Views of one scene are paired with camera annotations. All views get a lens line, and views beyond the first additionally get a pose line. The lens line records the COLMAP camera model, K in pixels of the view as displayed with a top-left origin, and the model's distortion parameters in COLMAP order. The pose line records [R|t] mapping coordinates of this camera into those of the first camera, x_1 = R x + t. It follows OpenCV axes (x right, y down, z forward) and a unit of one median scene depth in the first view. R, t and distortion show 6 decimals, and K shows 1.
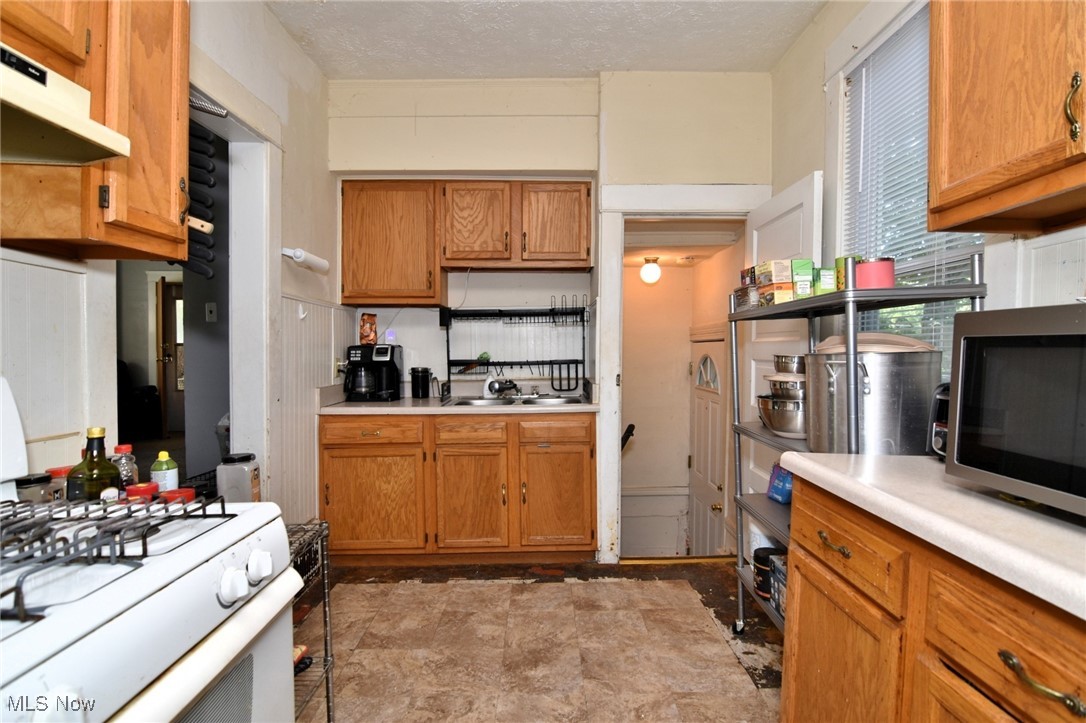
lens RADIAL K [[545.9, 0, 543.0], [0, 545.9, 361.5], [0, 0, 1]] dist [-0.002500, -0.010991]
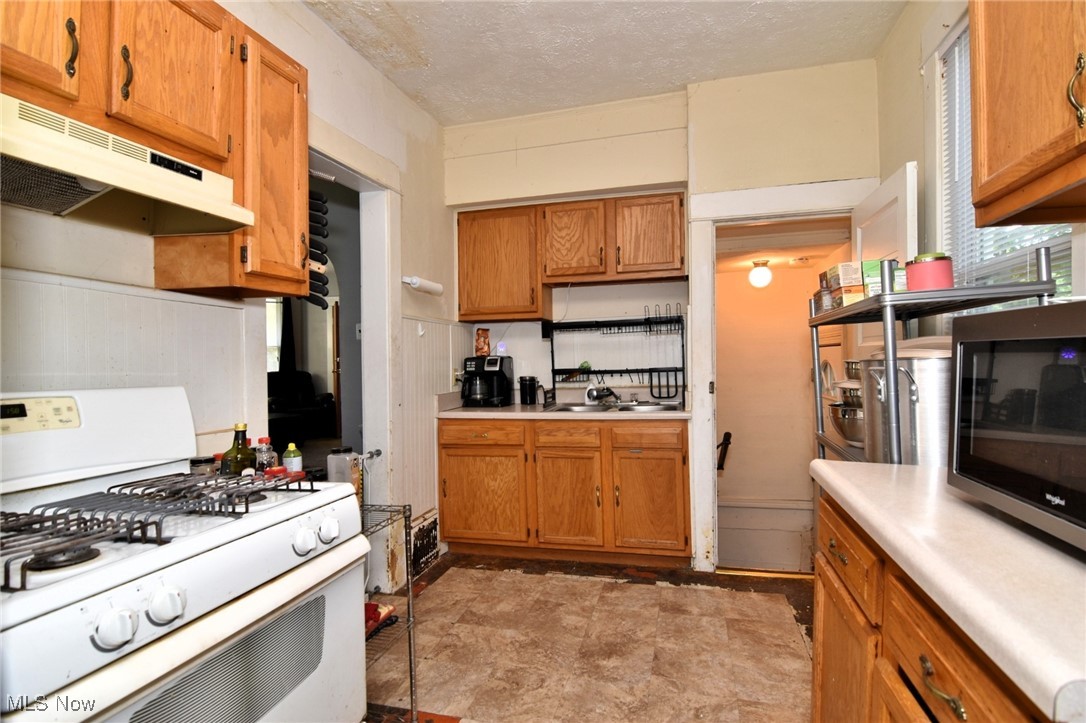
lens RADIAL K [[545.9, 0, 543.0], [0, 545.9, 361.5], [0, 0, 1]] dist [-0.002500, -0.010991]
pose [[0.961819, -0.015156, -0.273267, 0.144419], [0.011286, 0.999813, -0.015725, -0.001742], [0.273454, 0.012041, 0.961810, -0.056906]]
